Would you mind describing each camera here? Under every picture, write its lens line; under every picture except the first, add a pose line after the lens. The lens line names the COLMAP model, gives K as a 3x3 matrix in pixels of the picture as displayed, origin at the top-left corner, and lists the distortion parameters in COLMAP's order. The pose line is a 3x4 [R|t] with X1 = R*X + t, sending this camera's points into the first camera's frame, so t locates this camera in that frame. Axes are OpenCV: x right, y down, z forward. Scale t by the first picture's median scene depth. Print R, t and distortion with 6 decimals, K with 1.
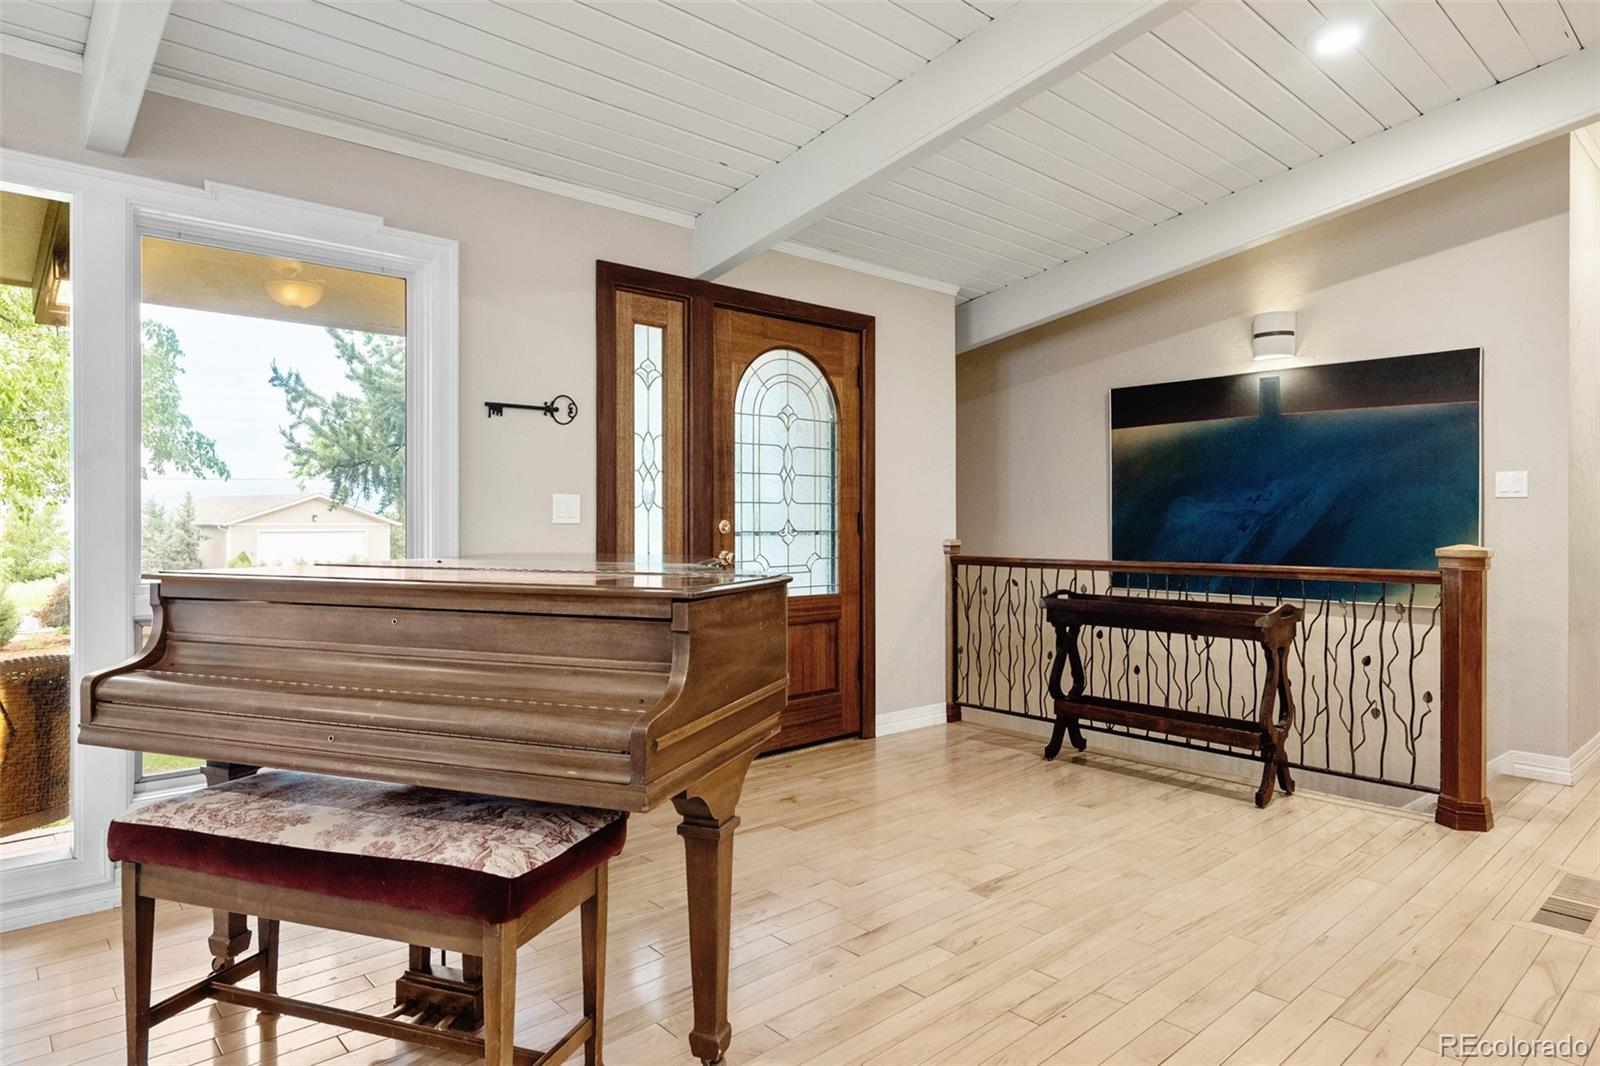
lens RADIAL K [[944.2, 0, 797.1], [0, 944.2, 529.8], [0, 0, 1]] dist [0.014288, -0.000084]
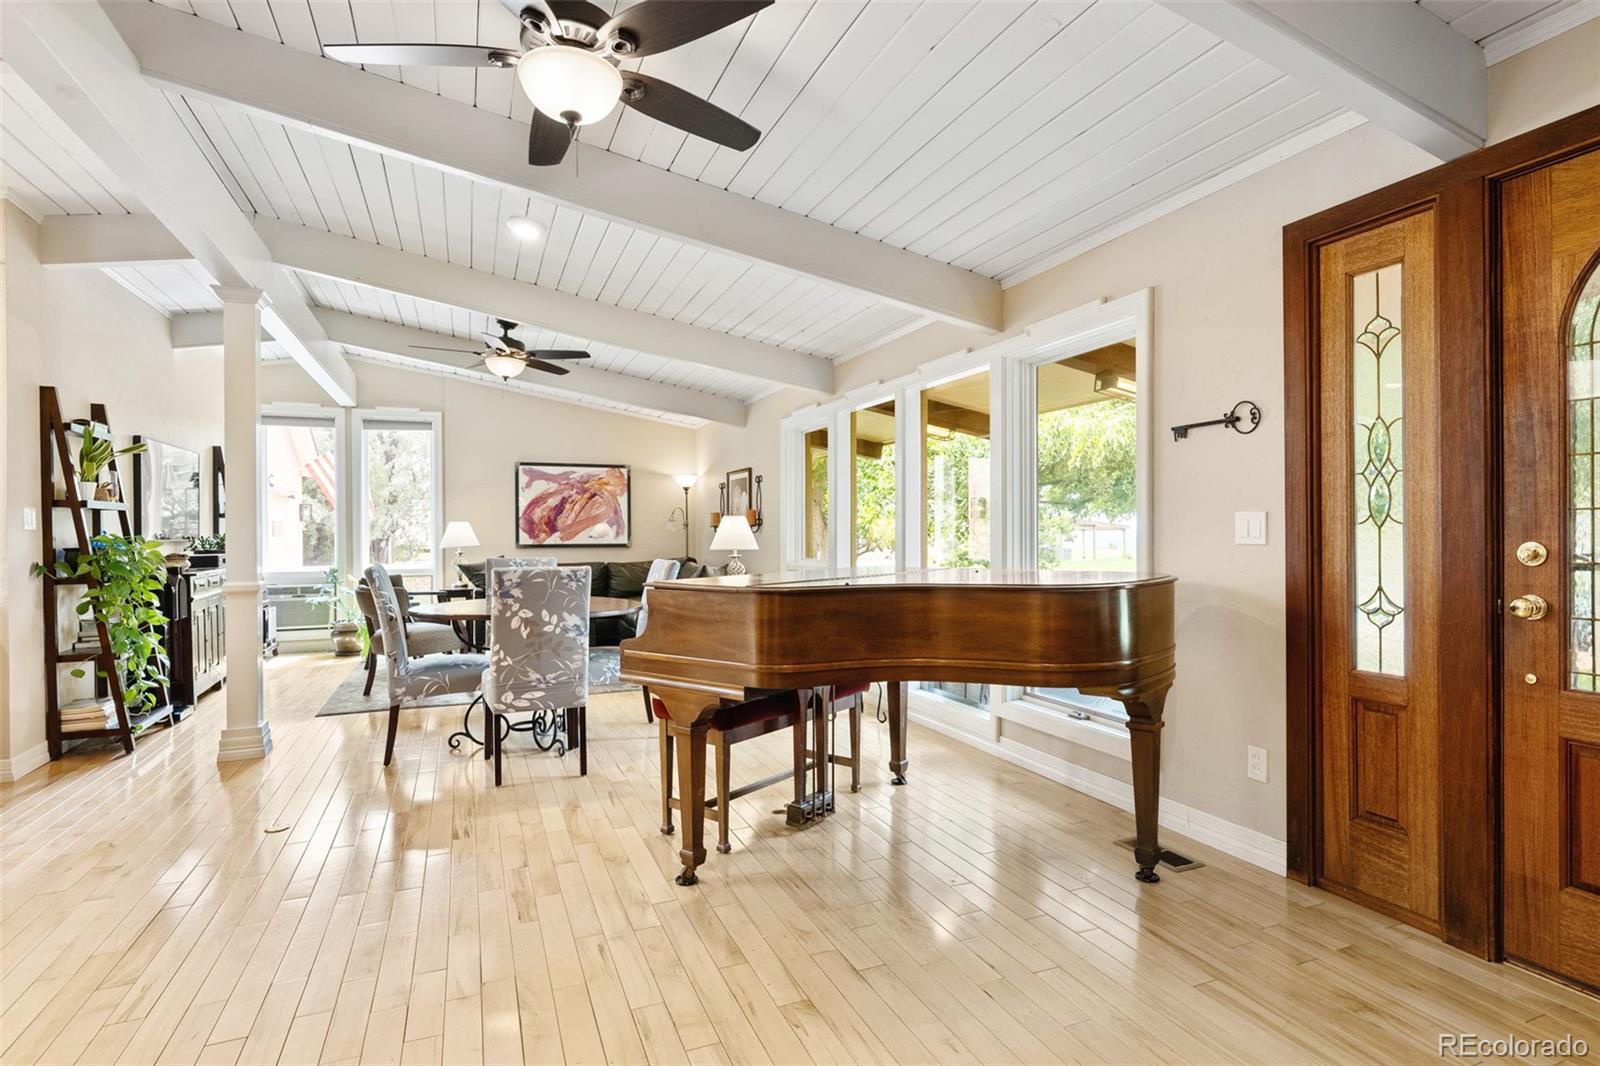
lens RADIAL K [[820.2, 0, 807.8], [0, 820.2, 535.6], [0, 0, 1]] dist [0.002849, -0.000964]
pose [[-0.338079, 0.005075, -0.941104, 0.569909], [0.001666, 0.999987, 0.004794, -0.017595], [0.941116, 0.000053, -0.338083, 0.795277]]
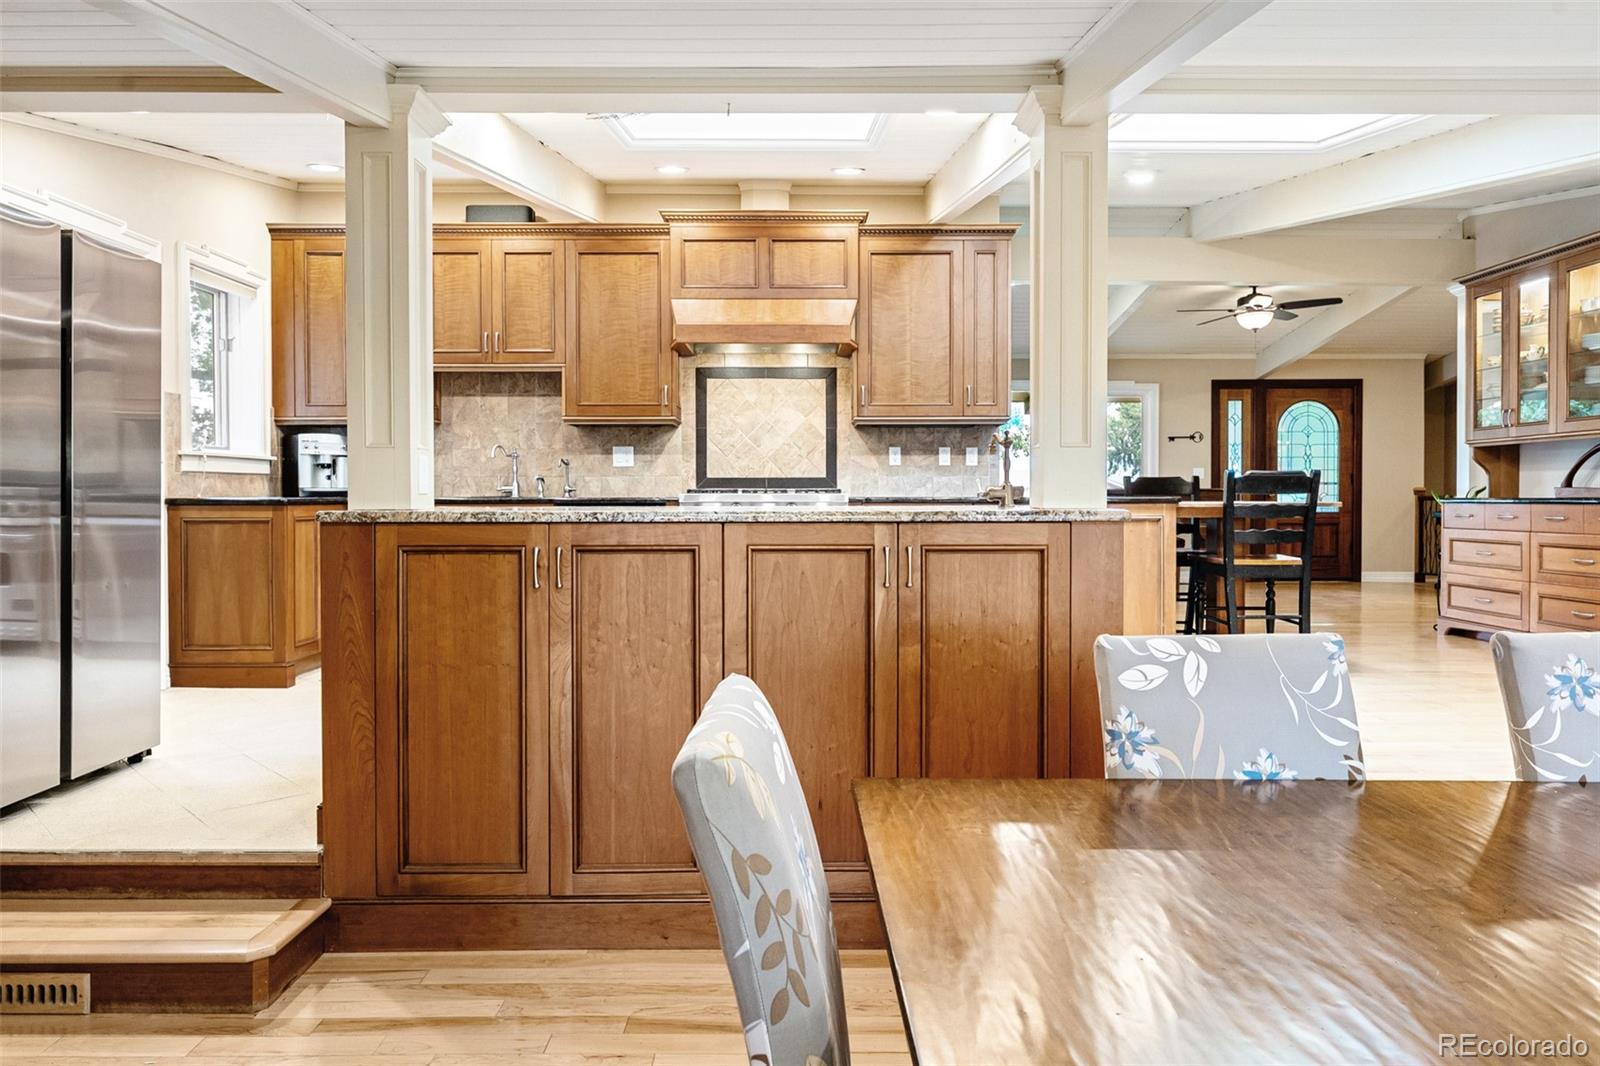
lens RADIAL K [[1033.5, 0, 794.5], [0, 1033.5, 510.2], [0, 0, 1]] dist [0.006724, 0.000500]
pose [[0.749968, 0.011065, -0.661381, 0.781023], [-0.004794, 0.999925, 0.011292, 0.050680], [0.661457, -0.005298, 0.749965, -1.830005]]
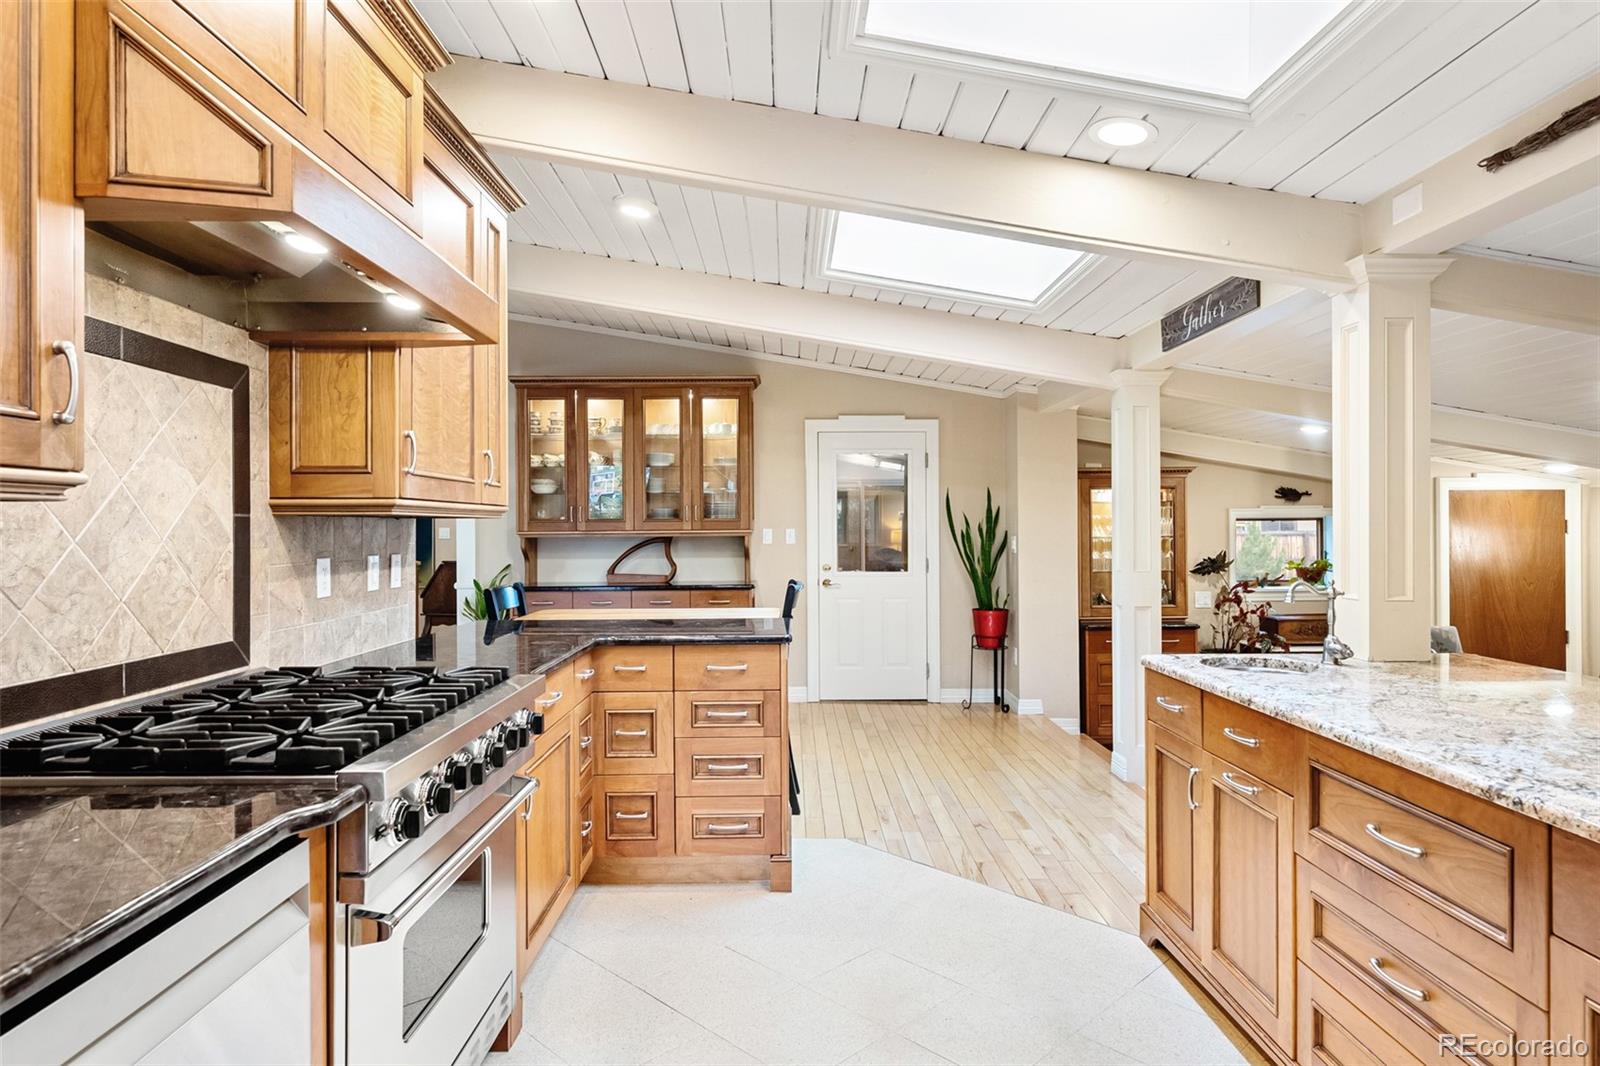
lens RADIAL K [[911.0, 0, 801.1], [0, 911.0, 531.0], [0, 0, 1]] dist [0.002105, -0.000863]
pose [[0.658939, -0.004262, 0.752185, -0.385279], [0.009588, 0.999950, -0.002734, -0.040661], [-0.752136, 0.009013, 0.658947, -1.242405]]
